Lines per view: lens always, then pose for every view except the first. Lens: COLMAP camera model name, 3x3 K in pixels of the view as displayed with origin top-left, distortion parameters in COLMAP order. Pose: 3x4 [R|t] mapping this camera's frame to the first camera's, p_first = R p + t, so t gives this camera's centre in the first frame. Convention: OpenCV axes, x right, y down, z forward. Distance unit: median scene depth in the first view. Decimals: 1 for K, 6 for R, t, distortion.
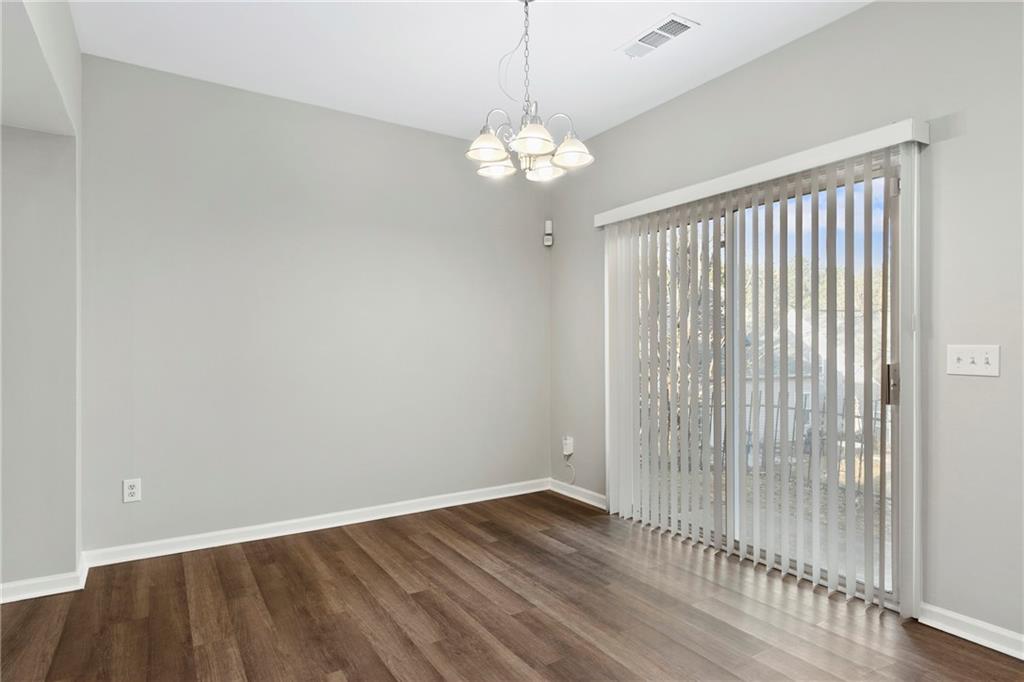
lens RADIAL K [[562.0, 0, 508.8], [0, 562.0, 341.7], [0, 0, 1]] dist [0.009283, -0.000278]
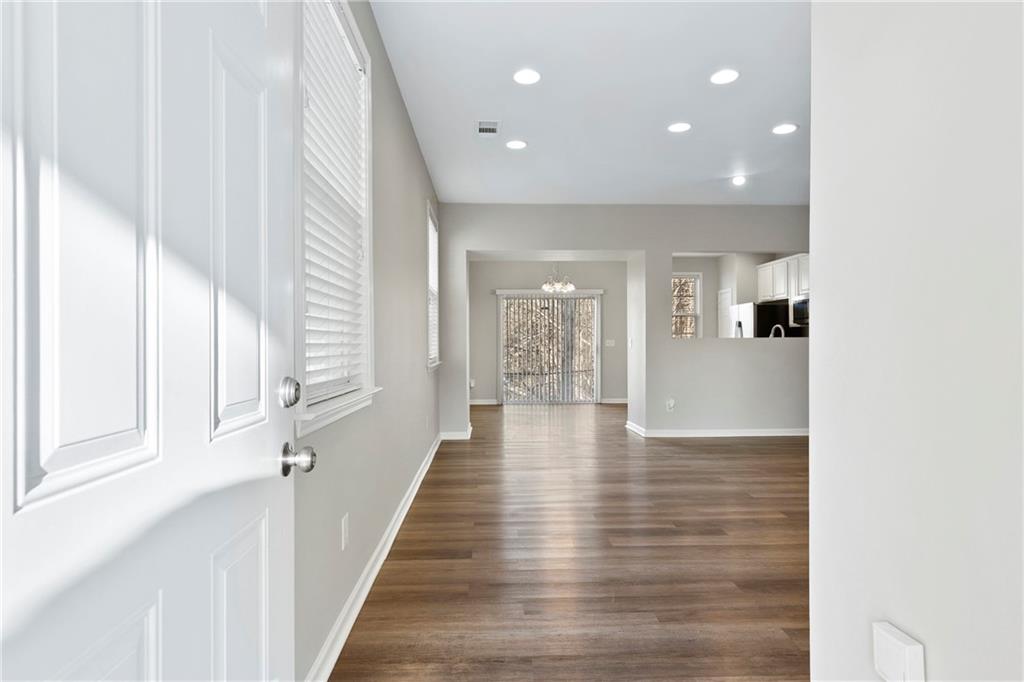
lens RADIAL K [[562.0, 0, 510.1], [0, 562.0, 341.0], [0, 0, 1]] dist [0.009283, -0.000278]
pose [[0.501815, 0.006960, 0.864947, -2.497669], [-0.005153, 0.999974, -0.005057, 0.027687], [-0.864960, -0.001919, 0.501838, -0.384474]]
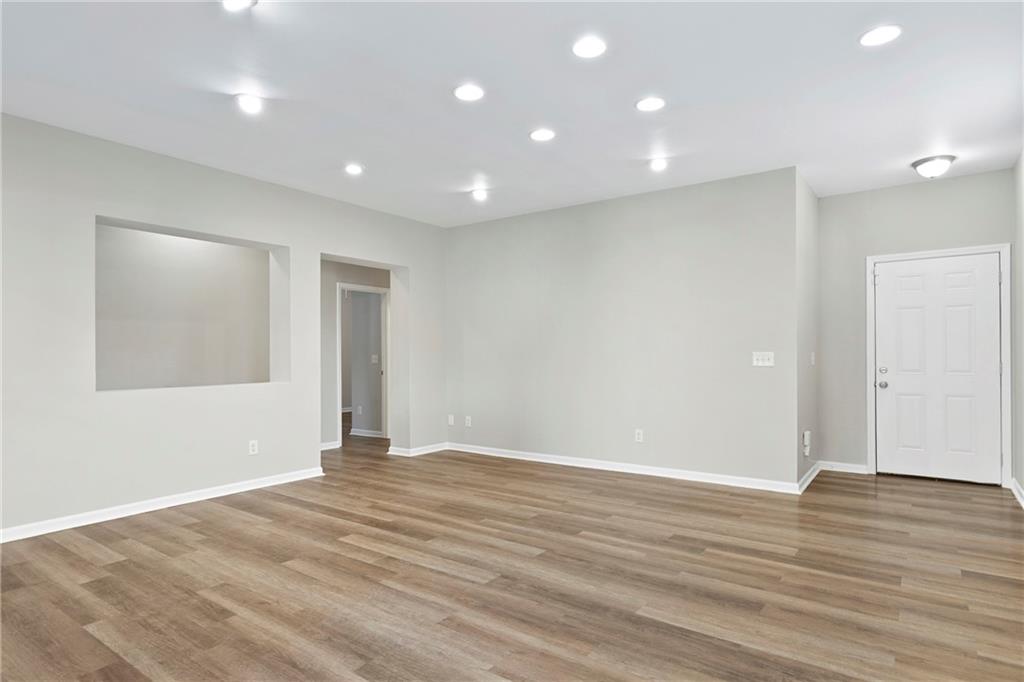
lens RADIAL K [[562.0, 0, 512.6], [0, 562.0, 347.2], [0, 0, 1]] dist [0.009283, -0.000278]
pose [[-0.929921, 0.008151, -0.367669, -0.784260], [0.011549, 0.999909, -0.007042, -0.004674], [0.367578, -0.010795, -0.929930, 0.679856]]
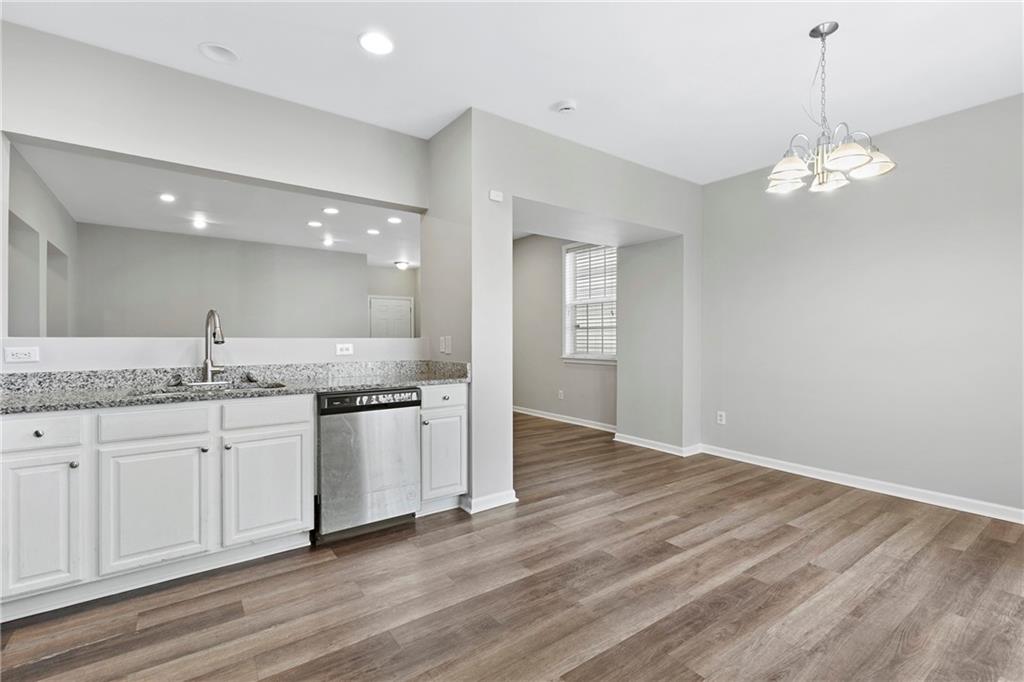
lens RADIAL K [[462.7, 0, 516.1], [0, 462.7, 338.6], [0, 0, 1]] dist [0.005565, 0.000588]
pose [[0.072579, 0.005058, -0.997350, 0.756721], [0.005893, 0.999968, 0.005500, 0.001015], [0.997345, -0.006277, 0.072547, 0.251432]]
